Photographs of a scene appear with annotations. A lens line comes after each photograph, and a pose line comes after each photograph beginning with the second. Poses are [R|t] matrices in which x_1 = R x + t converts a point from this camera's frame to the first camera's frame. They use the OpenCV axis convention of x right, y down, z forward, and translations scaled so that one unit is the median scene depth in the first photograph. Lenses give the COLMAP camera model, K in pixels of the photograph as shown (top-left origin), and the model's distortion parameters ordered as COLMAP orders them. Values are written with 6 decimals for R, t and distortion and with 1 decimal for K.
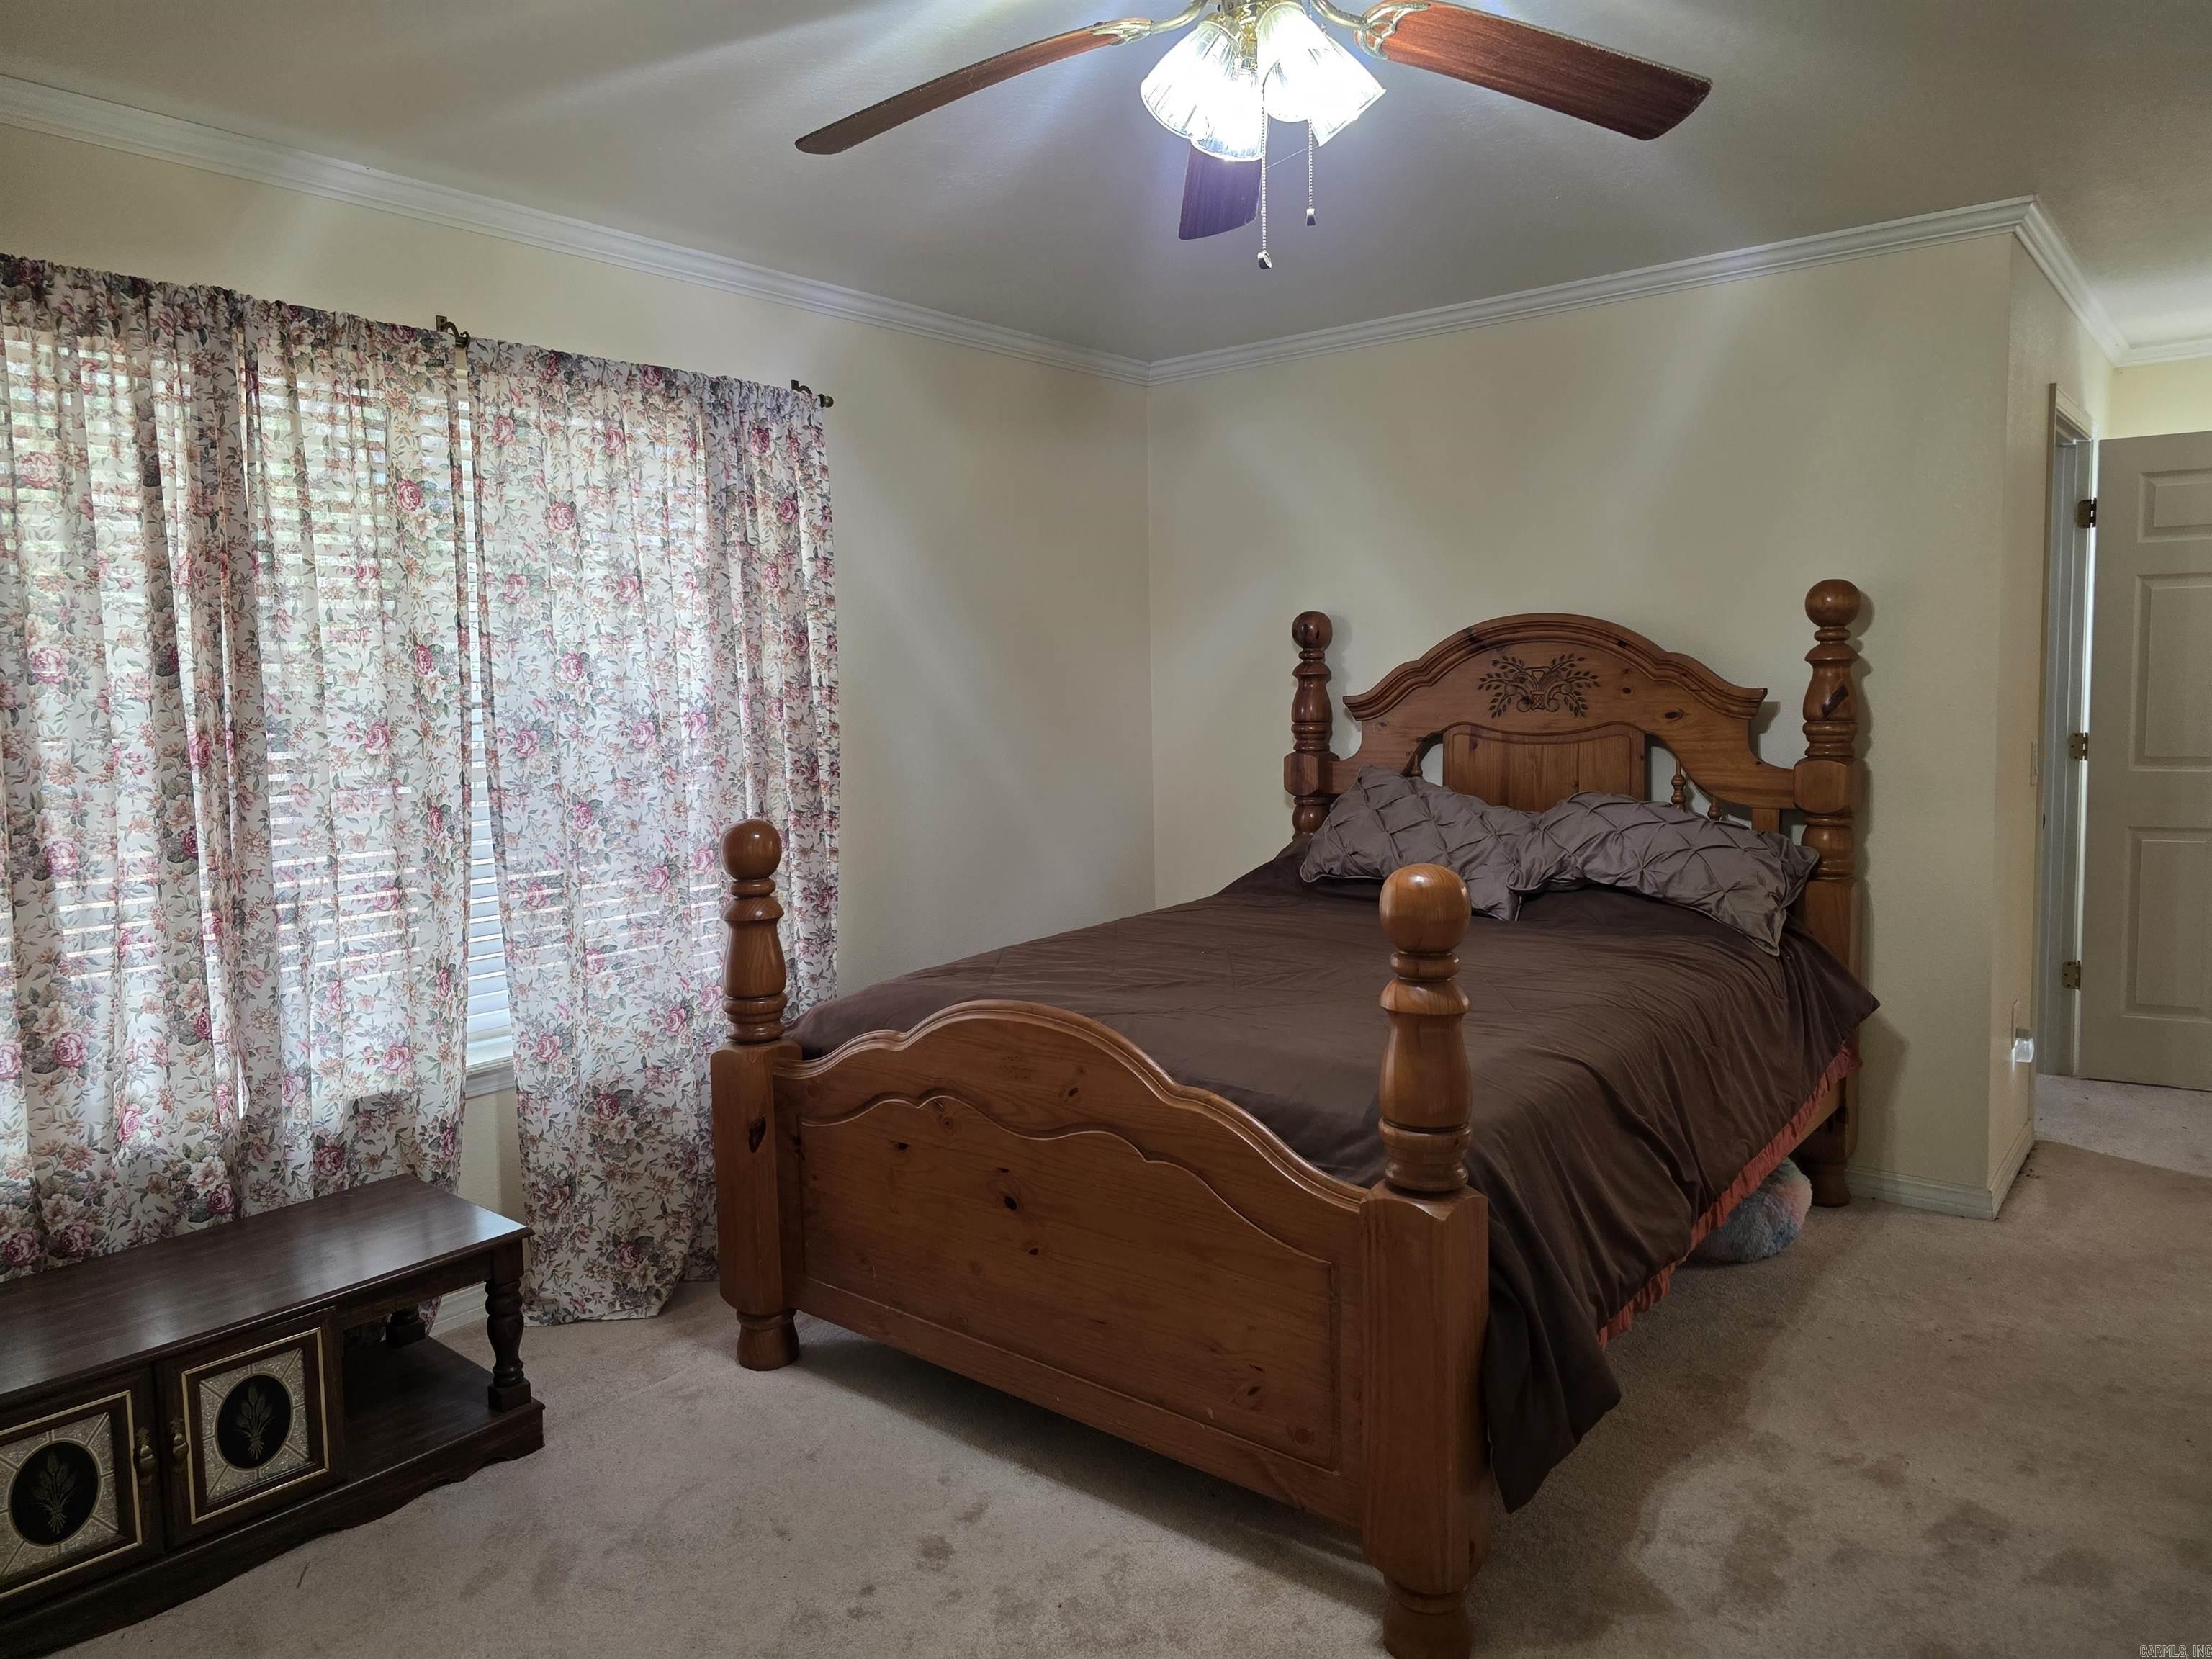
lens RADIAL K [[1540.4, 0, 1125.2], [0, 1540.4, 820.7], [0, 0, 1]] dist [0.059266, -0.049858]
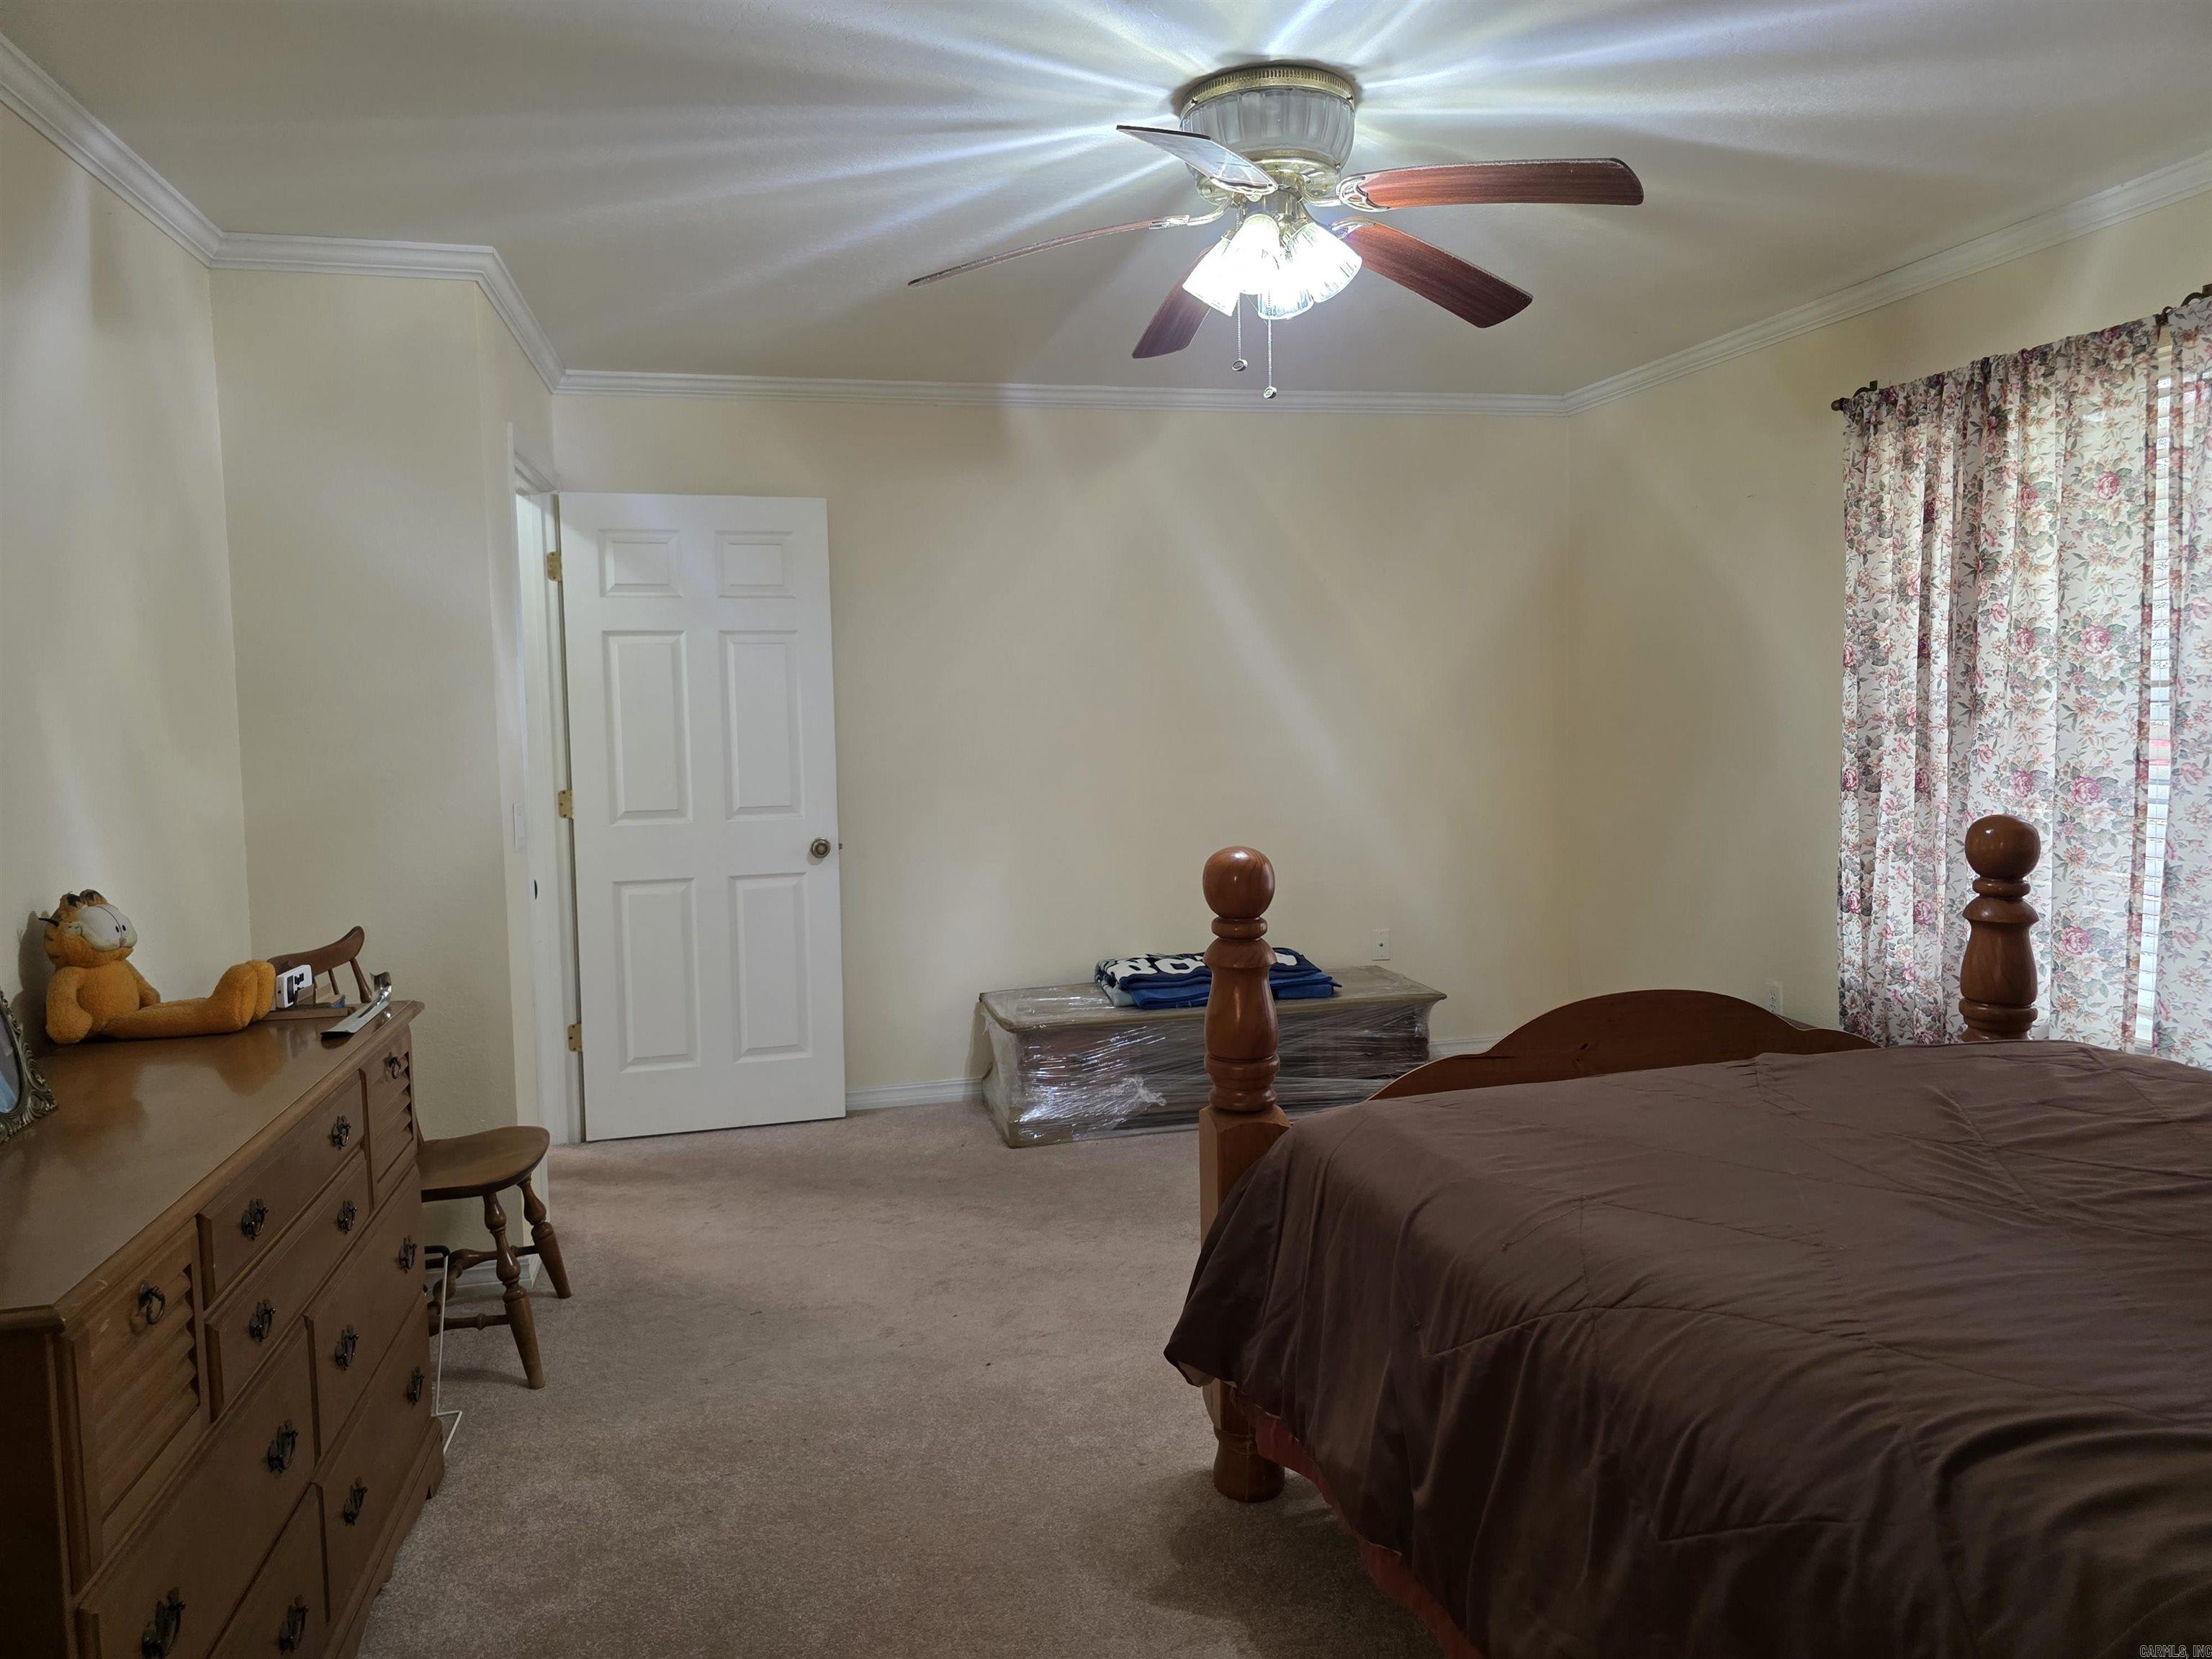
lens RADIAL K [[1540.4, 0, 1125.2], [0, 1540.4, 820.7], [0, 0, 1]] dist [0.059266, -0.049858]
pose [[-0.626334, 0.103128, -0.772703, 0.820532], [-0.028328, 0.987545, 0.154764, -0.129853], [0.779040, 0.118823, -0.615612, 1.169493]]
